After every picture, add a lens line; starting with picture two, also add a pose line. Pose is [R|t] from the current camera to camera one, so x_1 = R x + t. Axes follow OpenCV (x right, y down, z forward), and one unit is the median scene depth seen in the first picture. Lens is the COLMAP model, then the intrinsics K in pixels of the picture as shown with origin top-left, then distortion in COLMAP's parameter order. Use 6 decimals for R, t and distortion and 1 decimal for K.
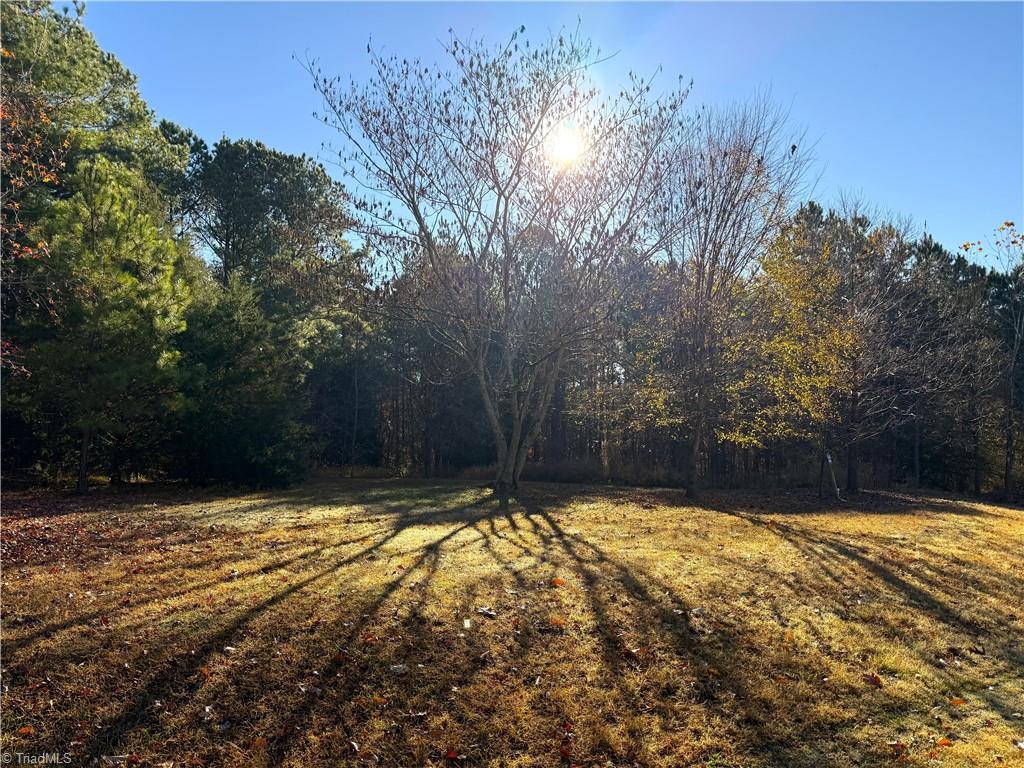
lens RADIAL K [[721.4, 0, 512.0], [0, 721.4, 384.0], [0, 0, 1]] dist [-0.001690, -0.001384]
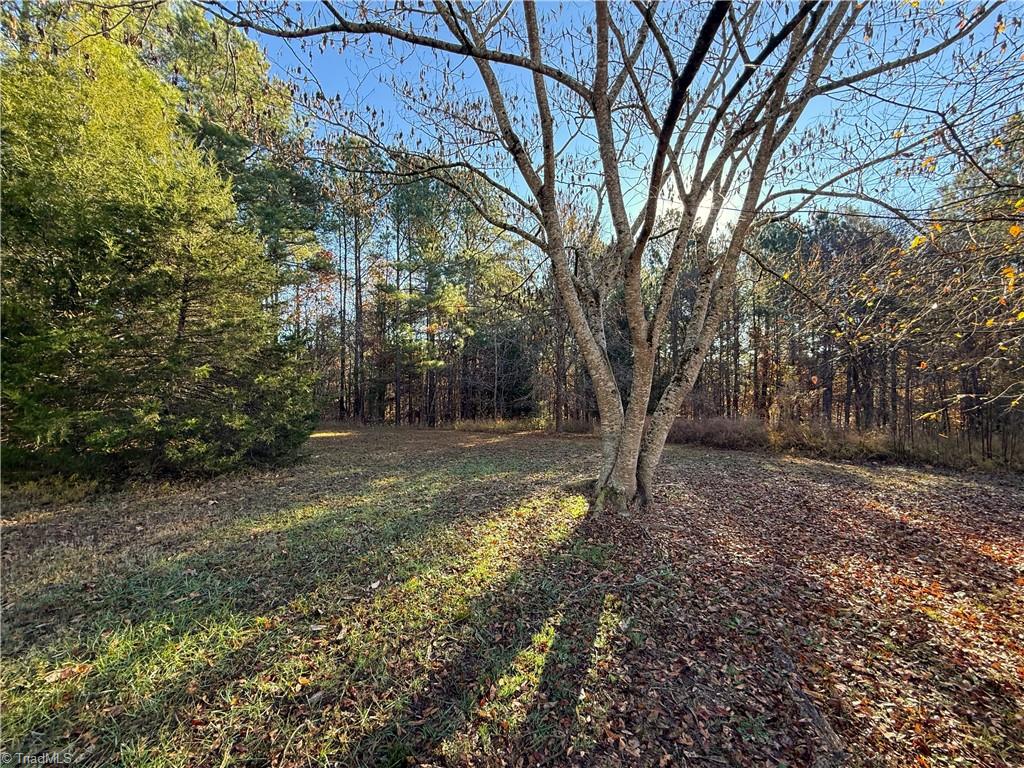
lens RADIAL K [[415.4, 0, 512.0], [0, 415.4, 384.0], [0, 0, 1]] dist [-0.000175, 0.000011]
pose [[0.945248, -0.013042, -0.326091, 0.012641], [0.030116, 0.998423, 0.047367, 0.056155], [0.324959, -0.054594, 0.944151, 0.725136]]
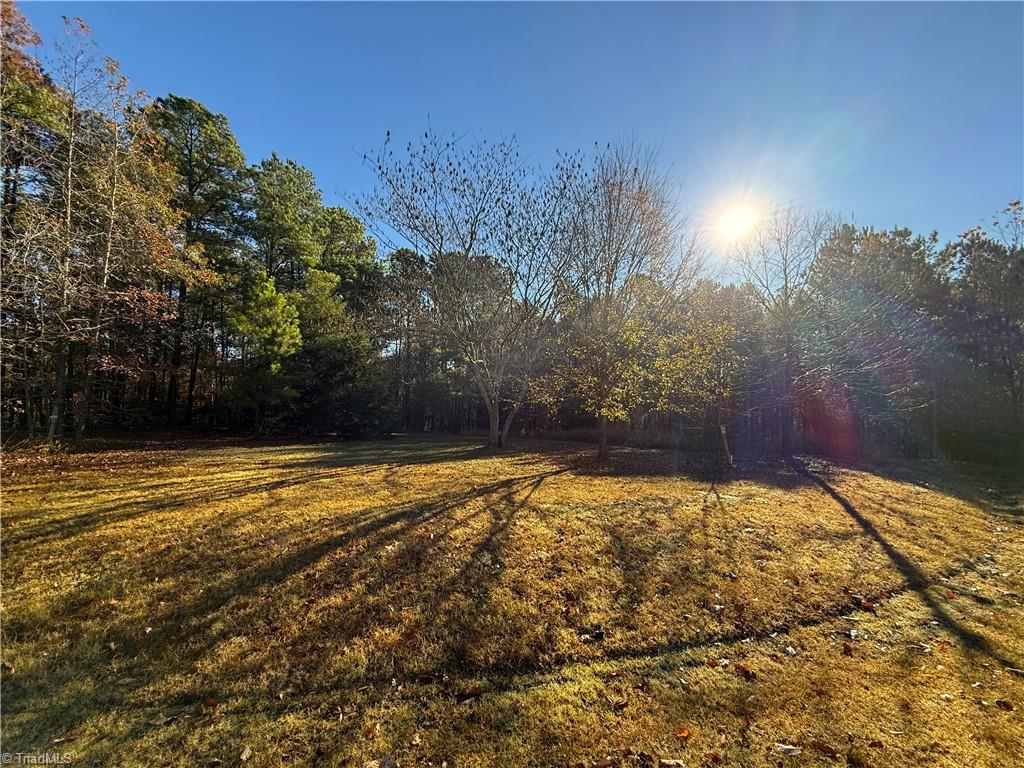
lens RADIAL K [[419.7, 0, 512.0], [0, 419.7, 384.0], [0, 0, 1]] dist [-0.003067, -0.000029]
pose [[0.911967, -0.027833, -0.409319, 0.378227], [0.028911, 0.999576, -0.003554, 0.019859], [0.409245, -0.008593, 0.912384, 0.219541]]
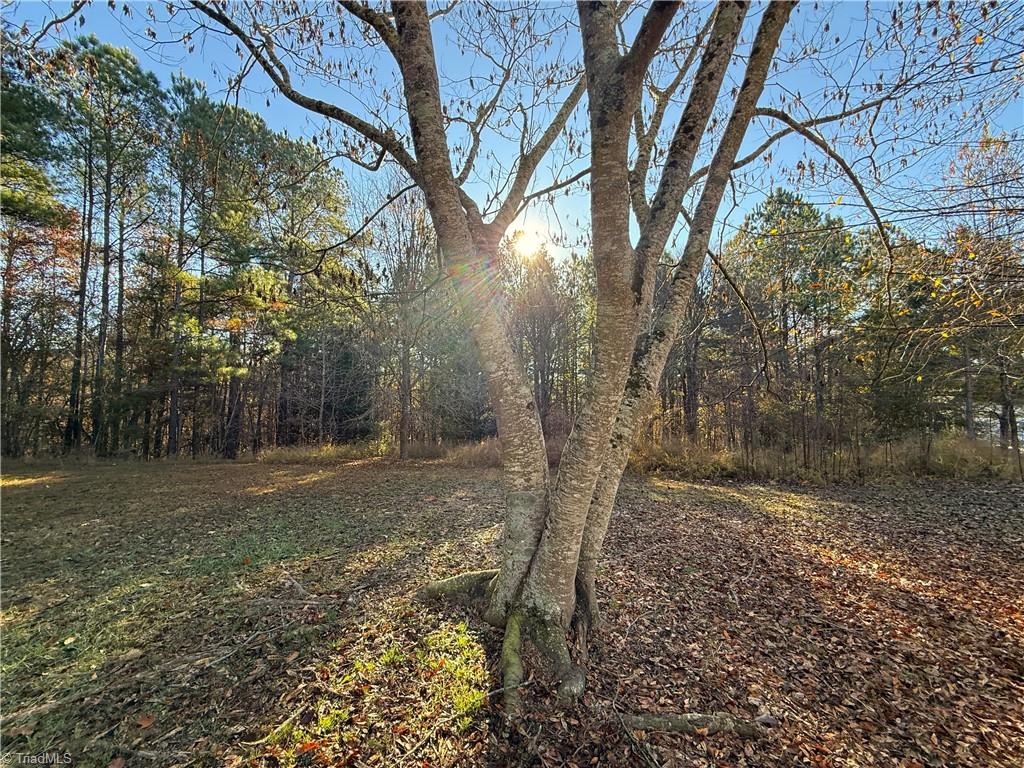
lens RADIAL K [[419.7, 0, 512.0], [0, 419.7, 384.0], [0, 0, 1]] dist [-0.003067, -0.000029]
pose [[0.999295, -0.004309, 0.037292, -0.022774], [0.003987, 0.999954, 0.008708, 0.067133], [-0.037328, -0.008553, 0.999266, 0.858050]]
